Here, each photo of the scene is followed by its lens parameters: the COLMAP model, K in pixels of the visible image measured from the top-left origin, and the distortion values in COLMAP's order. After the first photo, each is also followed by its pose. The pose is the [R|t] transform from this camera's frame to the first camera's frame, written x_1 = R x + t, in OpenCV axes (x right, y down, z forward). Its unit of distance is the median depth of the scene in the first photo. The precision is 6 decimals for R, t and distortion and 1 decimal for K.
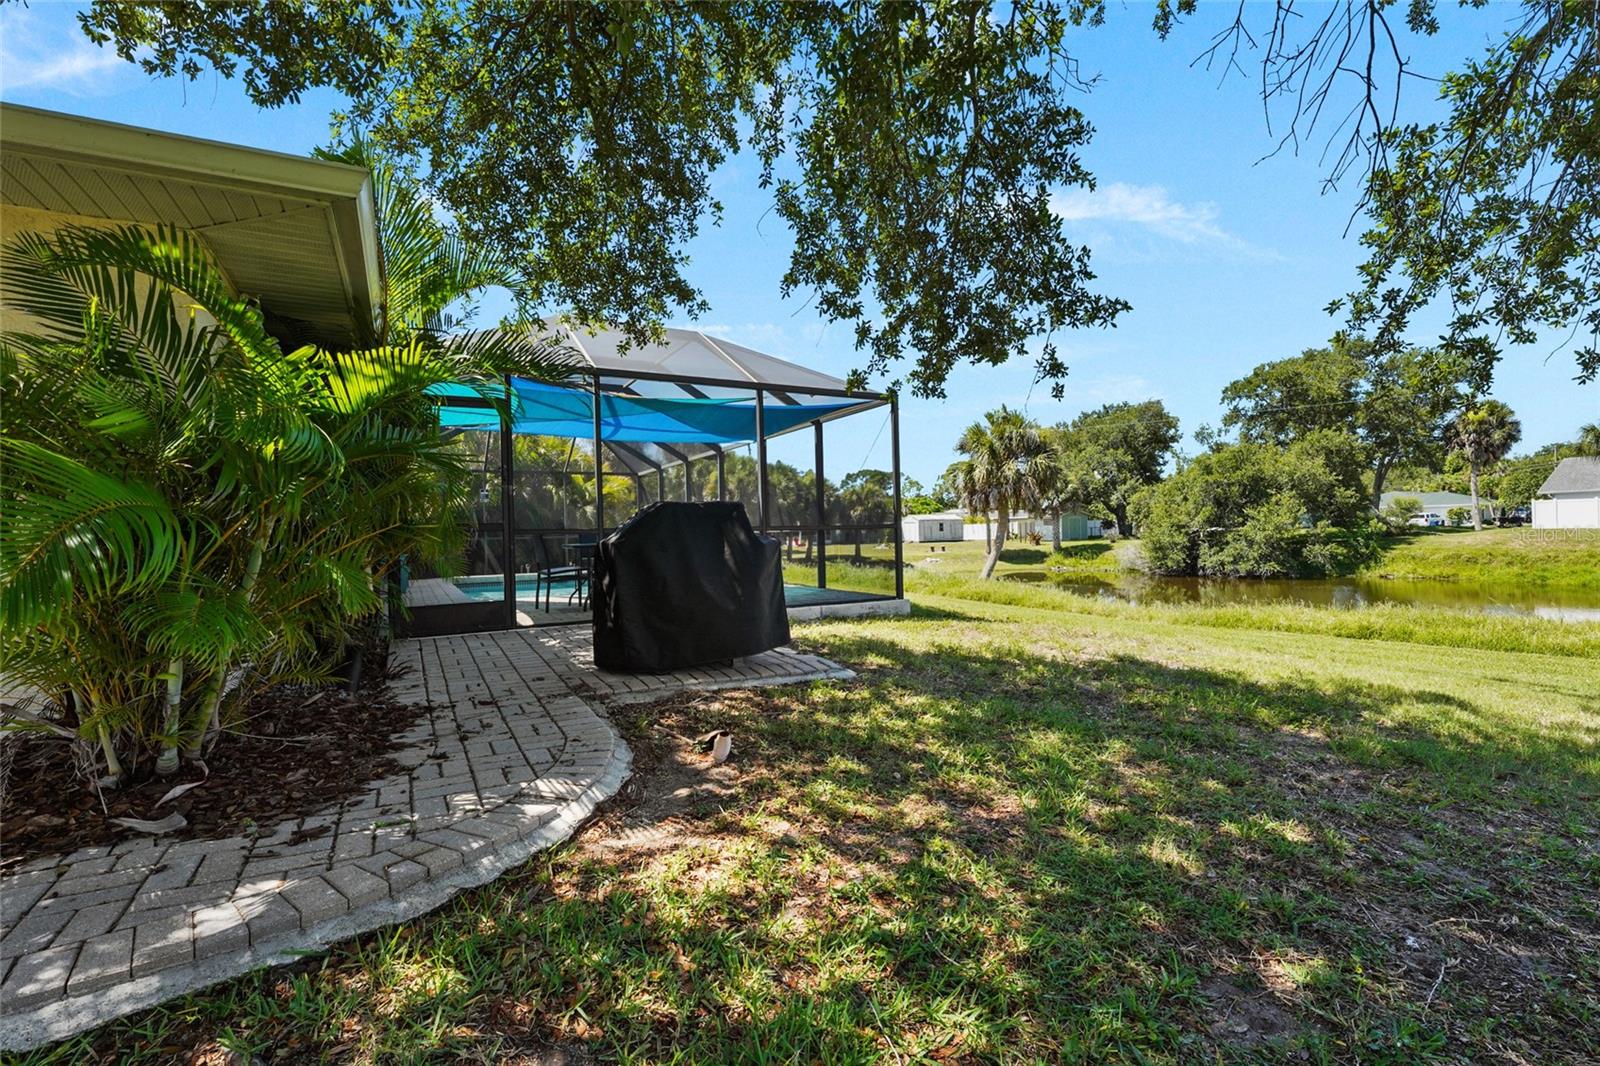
lens RADIAL K [[707.8, 0, 796.1], [0, 707.8, 533.7], [0, 0, 1]] dist [0.000948, 0.000551]
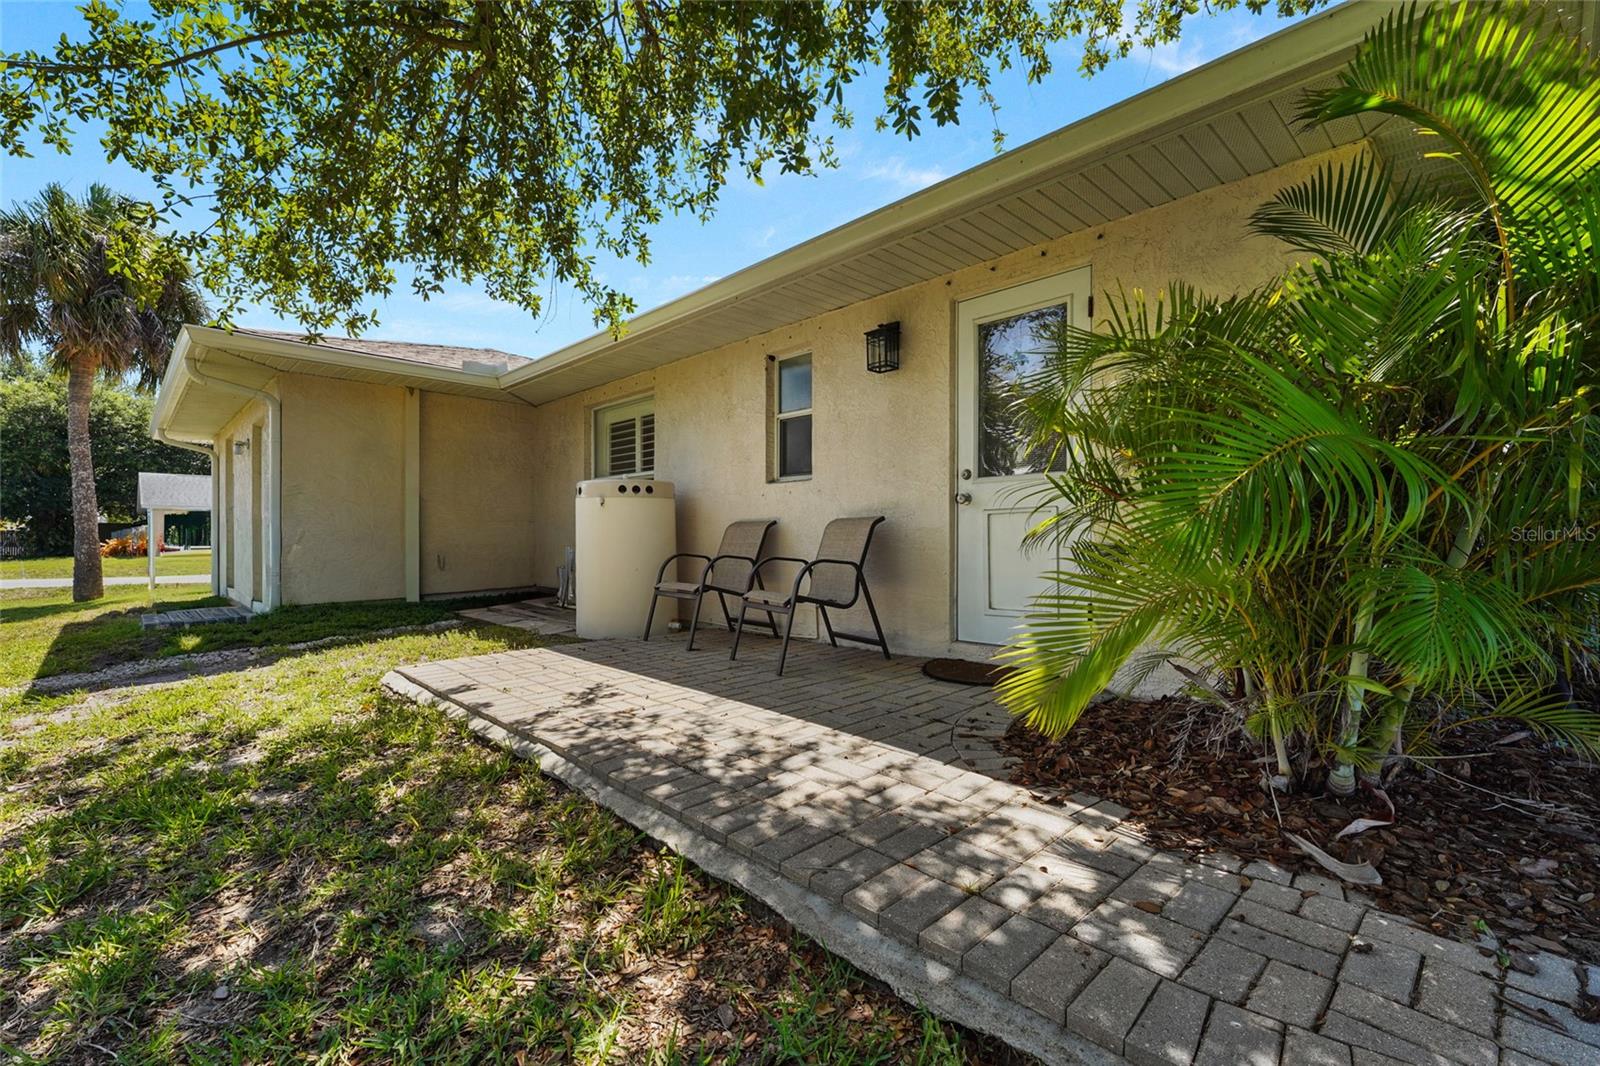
lens RADIAL K [[707.8, 0, 797.4], [0, 707.8, 539.1], [0, 0, 1]] dist [0.000948, 0.000551]
pose [[0.242124, 0.015405, -0.970123, -0.292325], [-0.006161, 0.999878, 0.014340, 0.048407], [0.970226, 0.002505, 0.242189, 0.232039]]
